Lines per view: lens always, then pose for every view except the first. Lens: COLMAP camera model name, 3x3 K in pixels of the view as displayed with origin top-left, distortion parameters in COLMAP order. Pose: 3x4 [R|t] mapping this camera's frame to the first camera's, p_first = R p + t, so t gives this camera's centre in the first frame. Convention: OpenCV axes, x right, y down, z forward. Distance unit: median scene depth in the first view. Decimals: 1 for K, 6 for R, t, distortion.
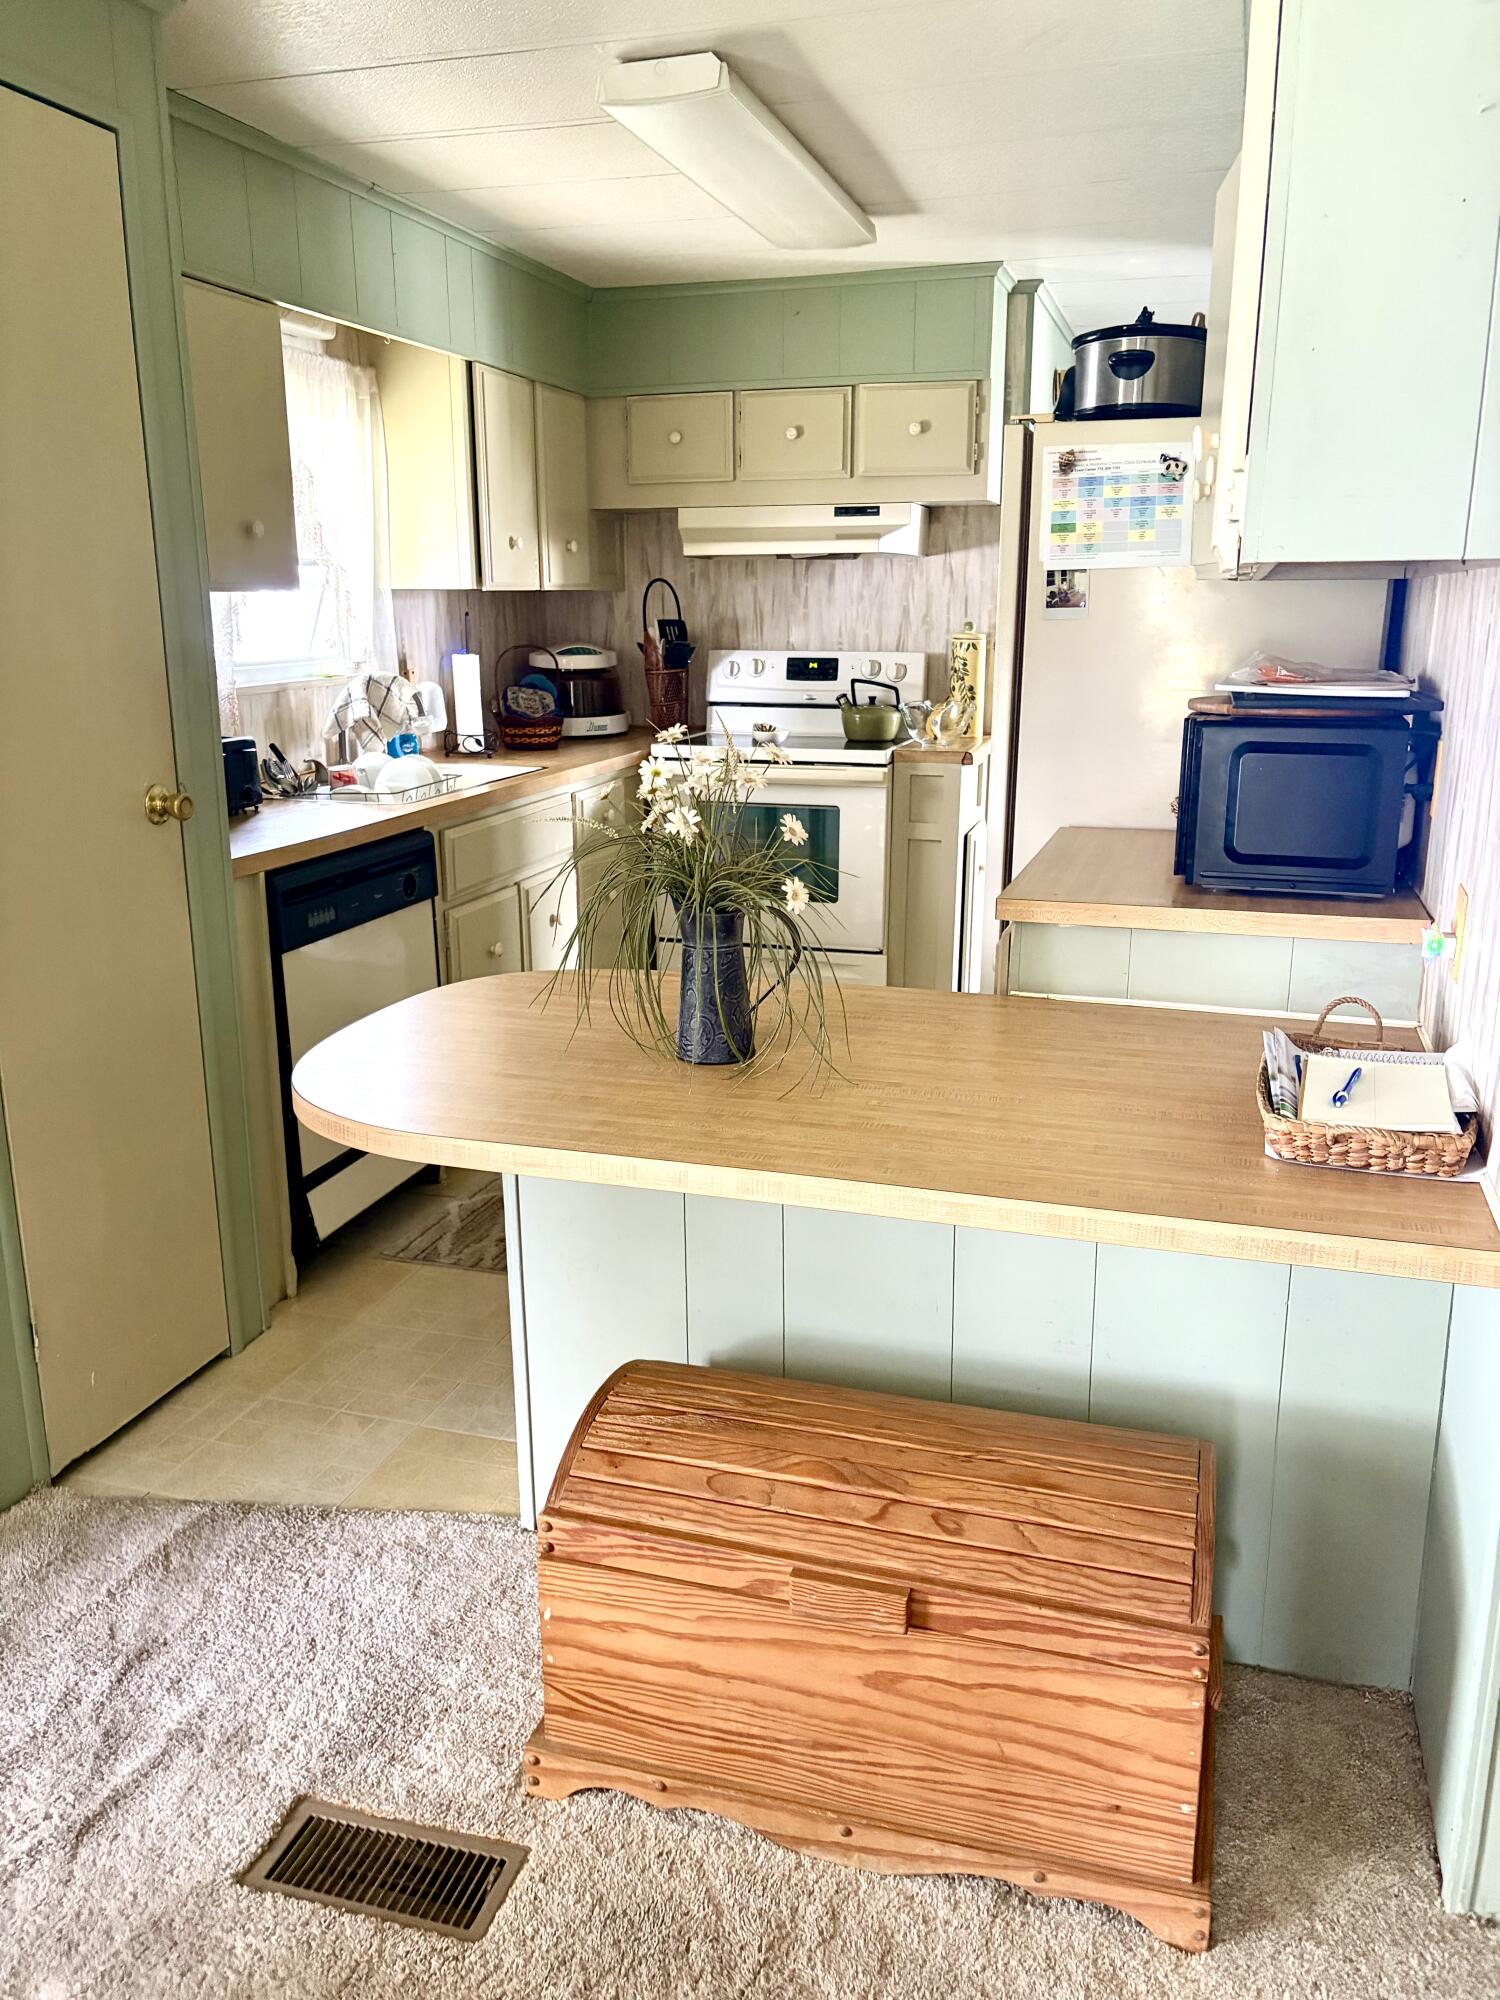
lens RADIAL K [[1529.7, 0, 750.0], [0, 1529.7, 1000.0], [0, 0, 1]] dist [0.013331, -0.005292]
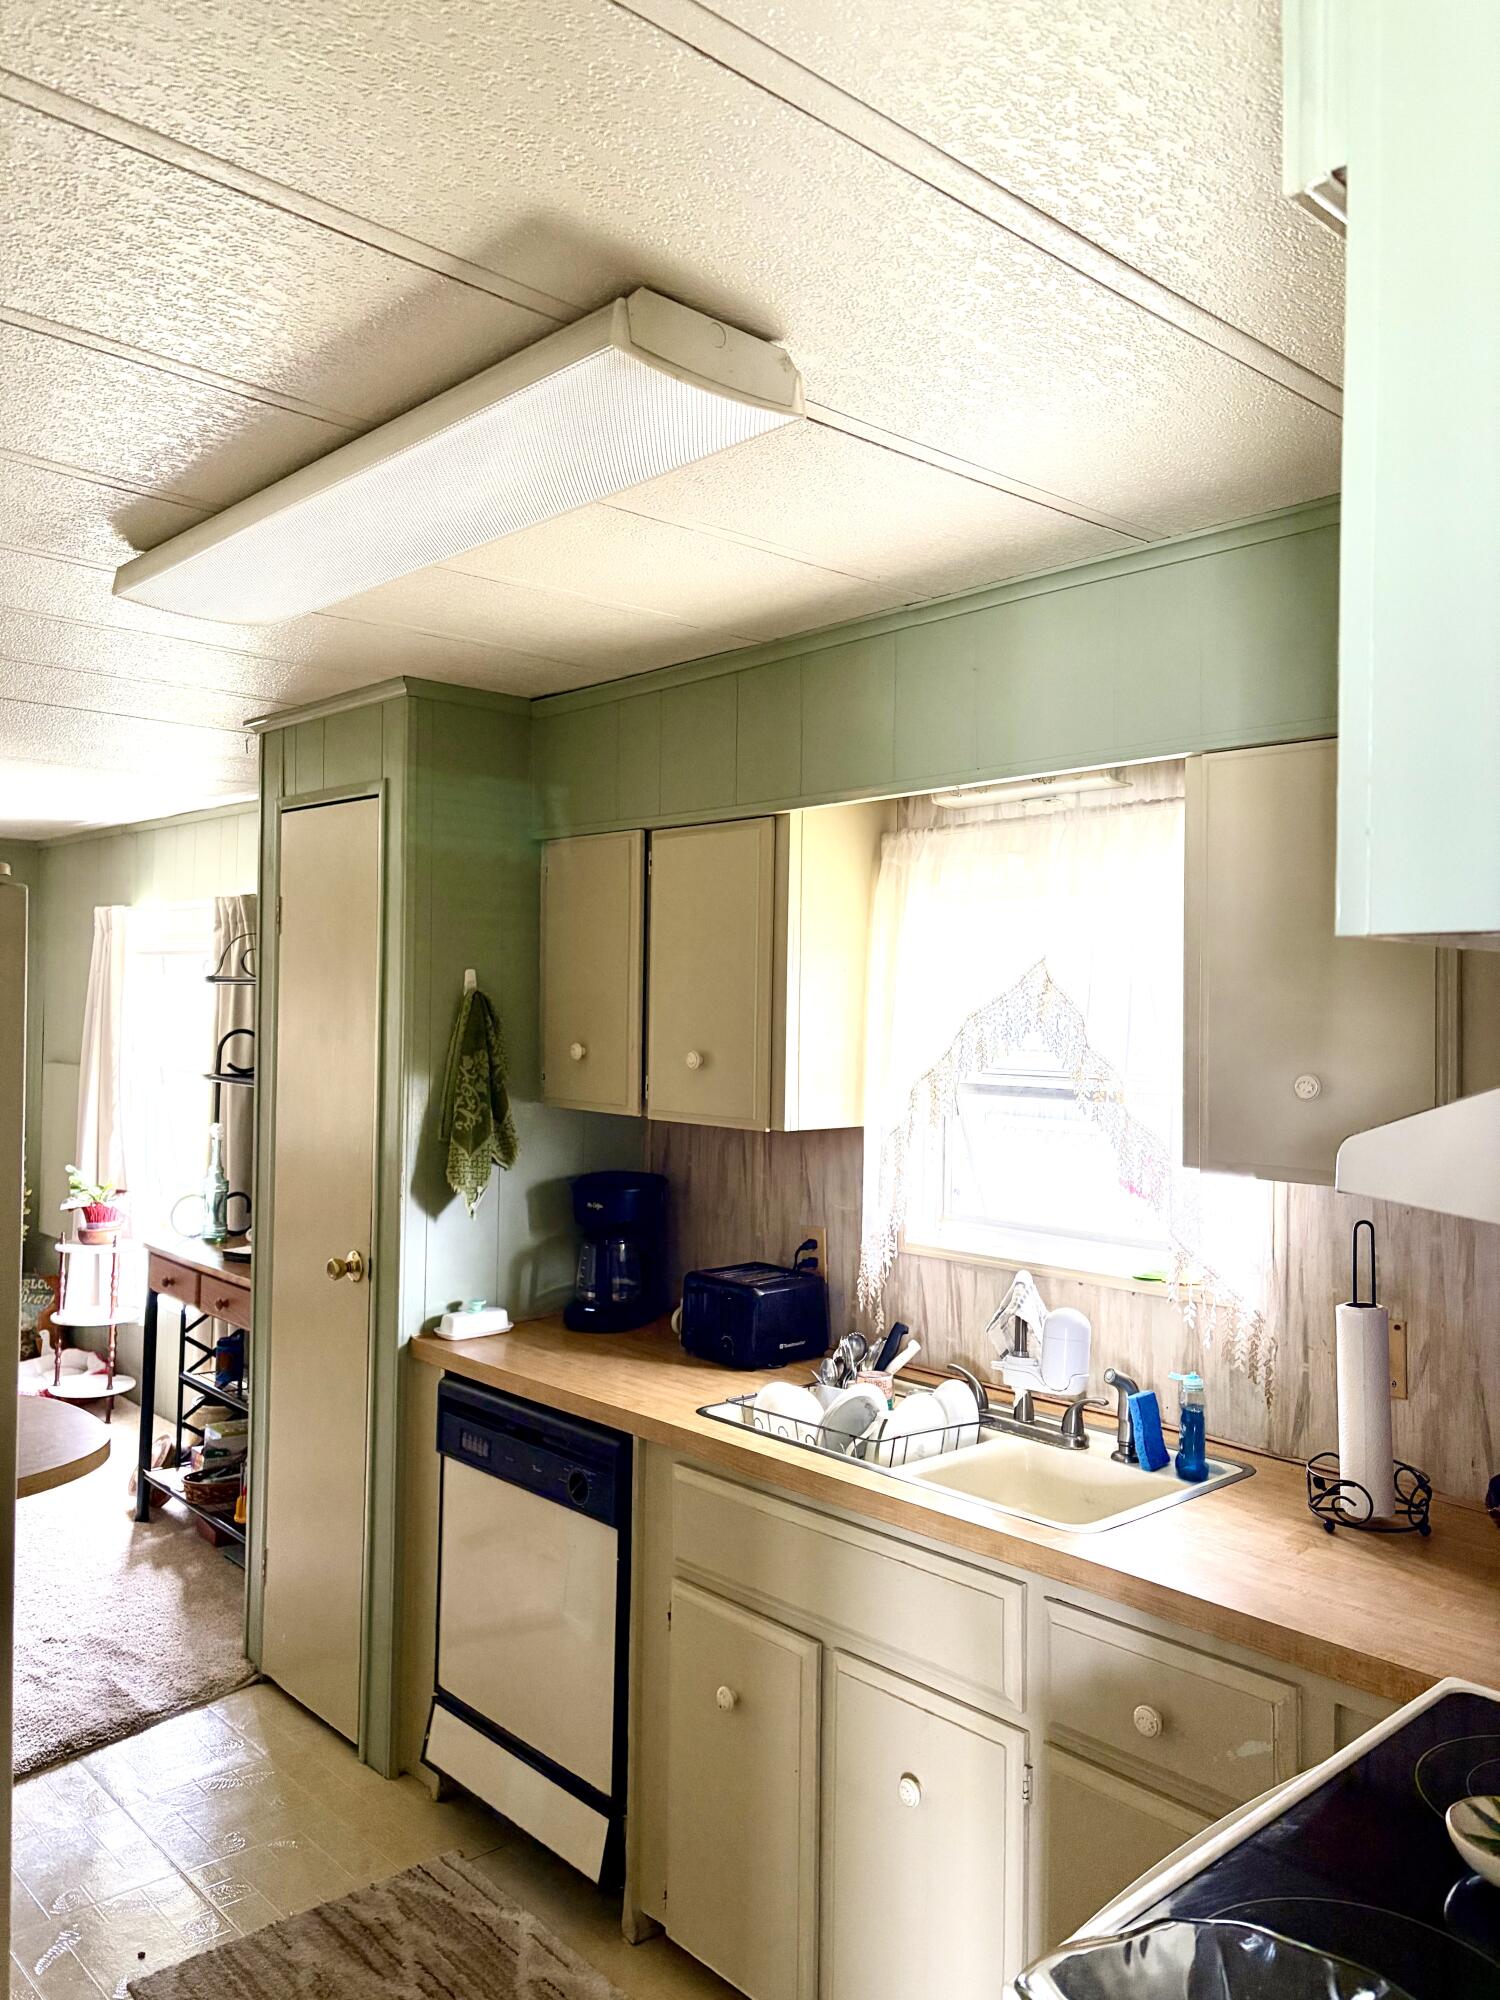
lens RADIAL K [[1511.8, 0, 725.8], [0, 1511.8, 998.8], [0, 0, 1]] dist [0.027787, -0.002495]
pose [[-0.513261, -0.008065, -0.858195, 0.370071], [-0.226852, 0.965666, 0.126598, -0.385037], [0.827709, 0.259661, -0.497468, 1.218767]]
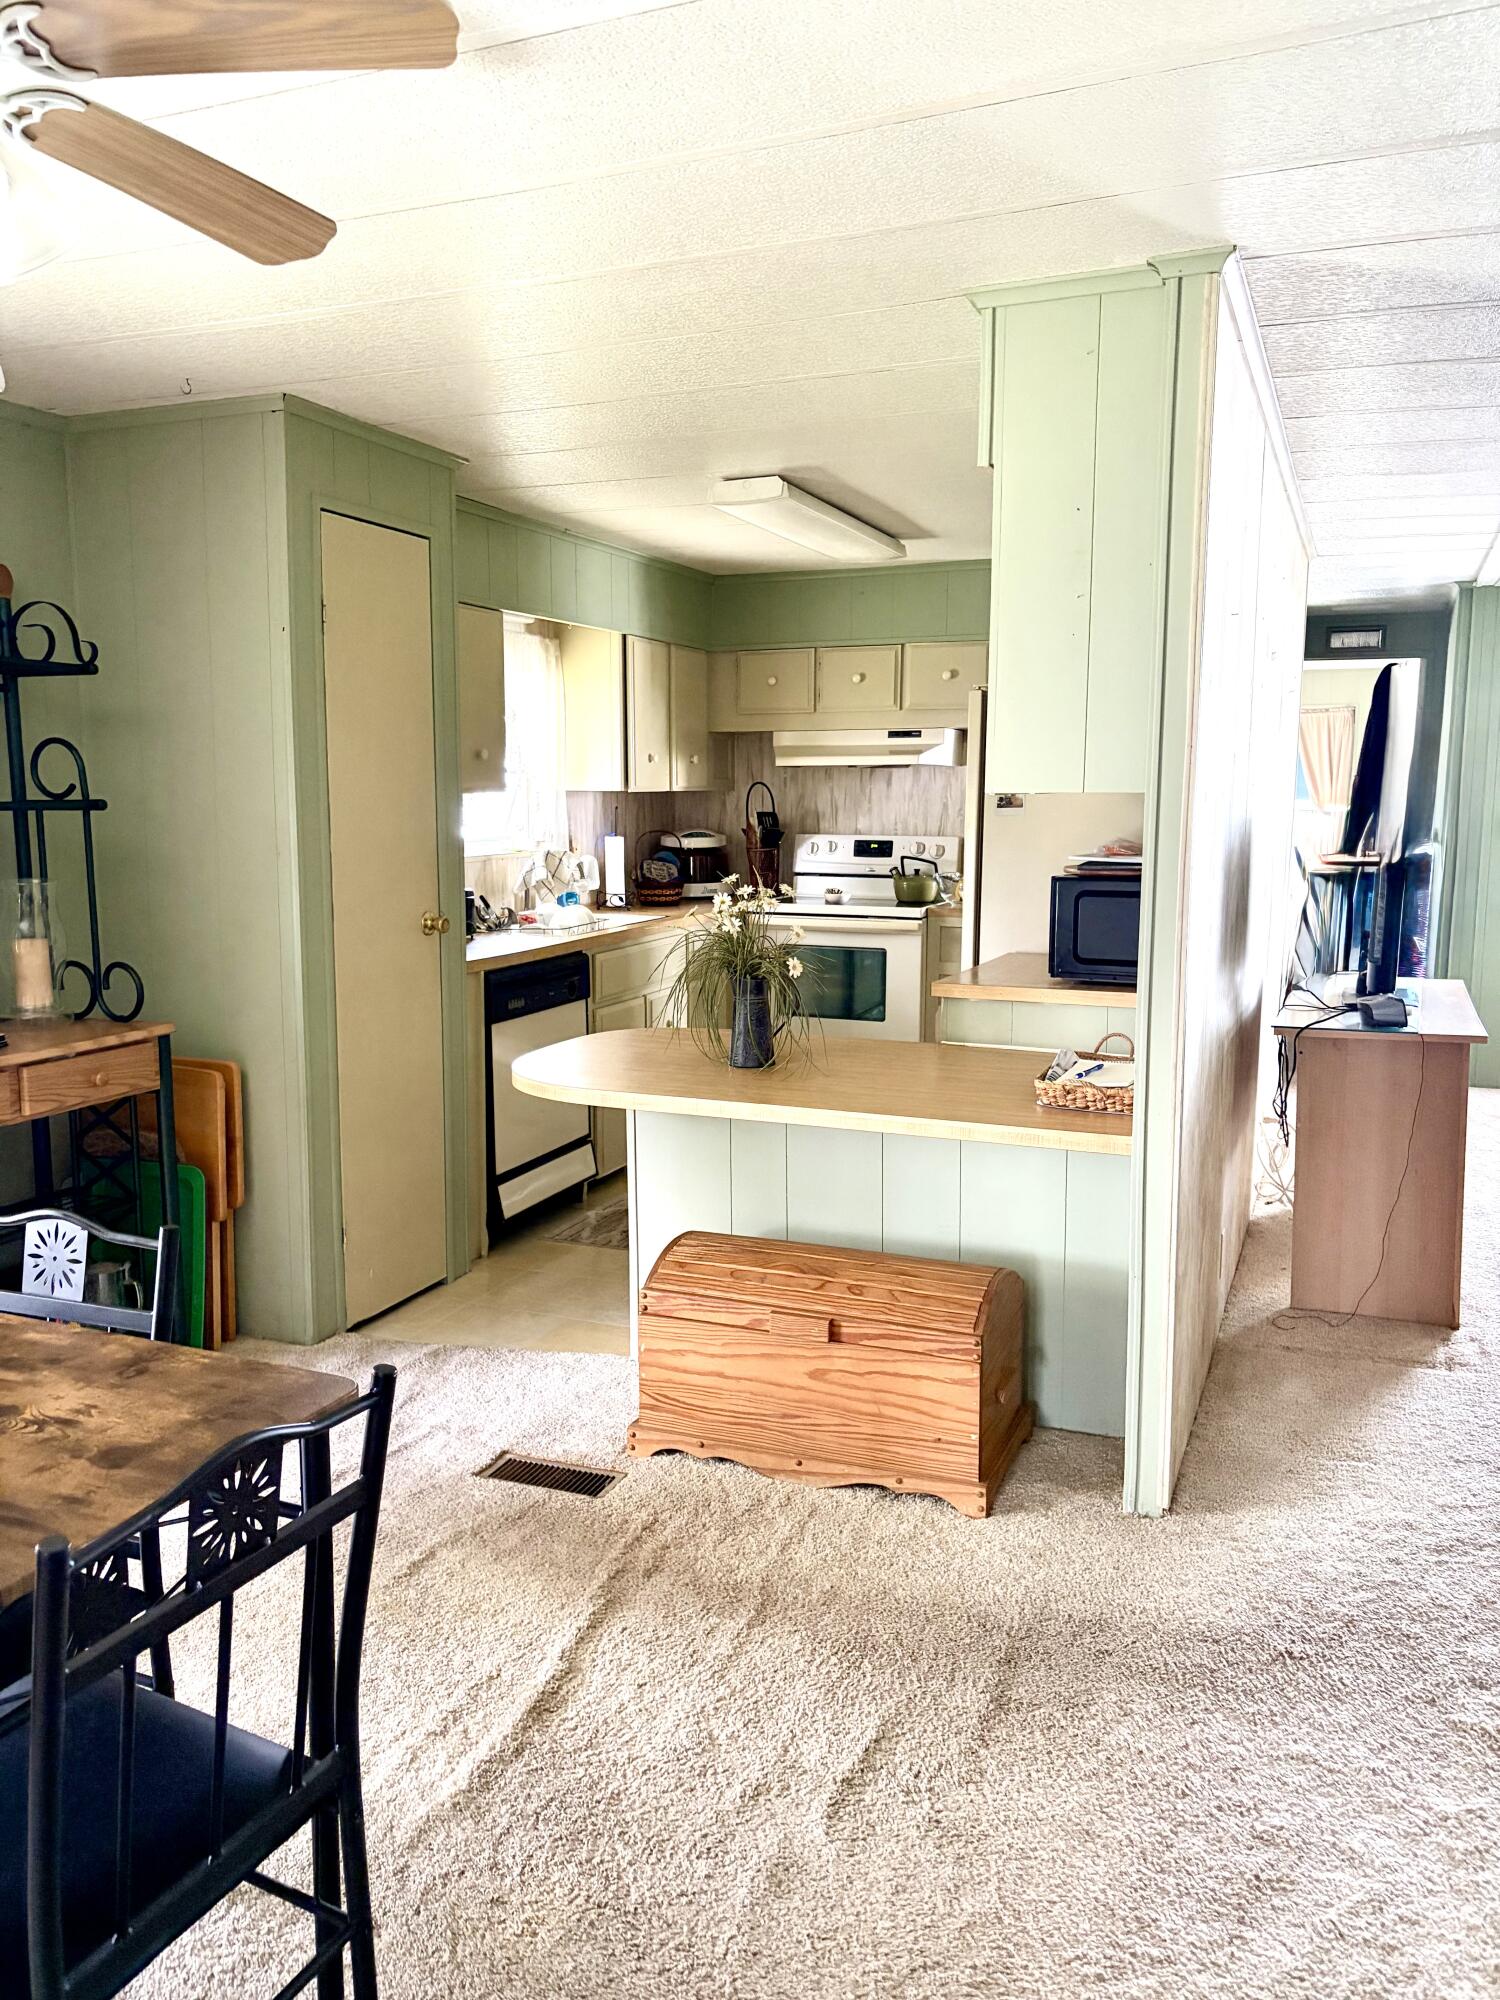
lens RADIAL K [[1511.8, 0, 725.8], [0, 1511.8, 998.8], [0, 0, 1]] dist [0.027787, -0.002495]
pose [[0.994608, 0.016285, -0.102422, 0.065951], [-0.028161, 0.992897, -0.115598, 0.087279], [0.099812, 0.117858, 0.988002, -0.374586]]
